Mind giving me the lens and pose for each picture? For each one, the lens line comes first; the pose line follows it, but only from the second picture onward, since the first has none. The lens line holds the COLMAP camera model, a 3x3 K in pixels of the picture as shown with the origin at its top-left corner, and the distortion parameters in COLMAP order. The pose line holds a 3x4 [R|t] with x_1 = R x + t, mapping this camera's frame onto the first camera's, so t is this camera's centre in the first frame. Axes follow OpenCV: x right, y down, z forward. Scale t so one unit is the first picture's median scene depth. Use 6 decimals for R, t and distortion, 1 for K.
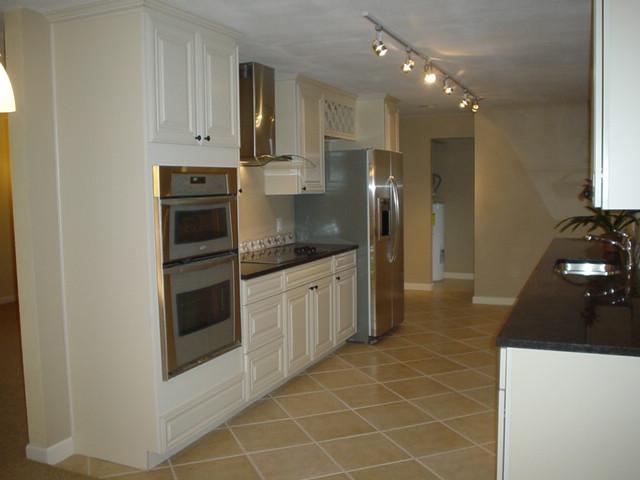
lens RADIAL K [[620.2, 0, 320.0], [0, 620.2, 240.0], [0, 0, 1]] dist [-0.101983, 0.012289]
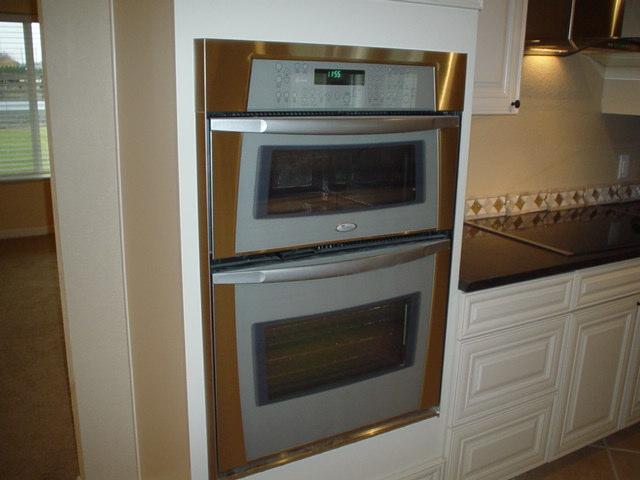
lens RADIAL K [[620.2, 0, 320.0], [0, 620.2, 240.0], [0, 0, 1]] dist [-0.101983, 0.012289]
pose [[0.807221, 0.179802, -0.562197, 0.050174], [-0.087538, 0.978409, 0.187224, -0.054121], [0.583722, -0.101918, 0.805532, 0.528345]]
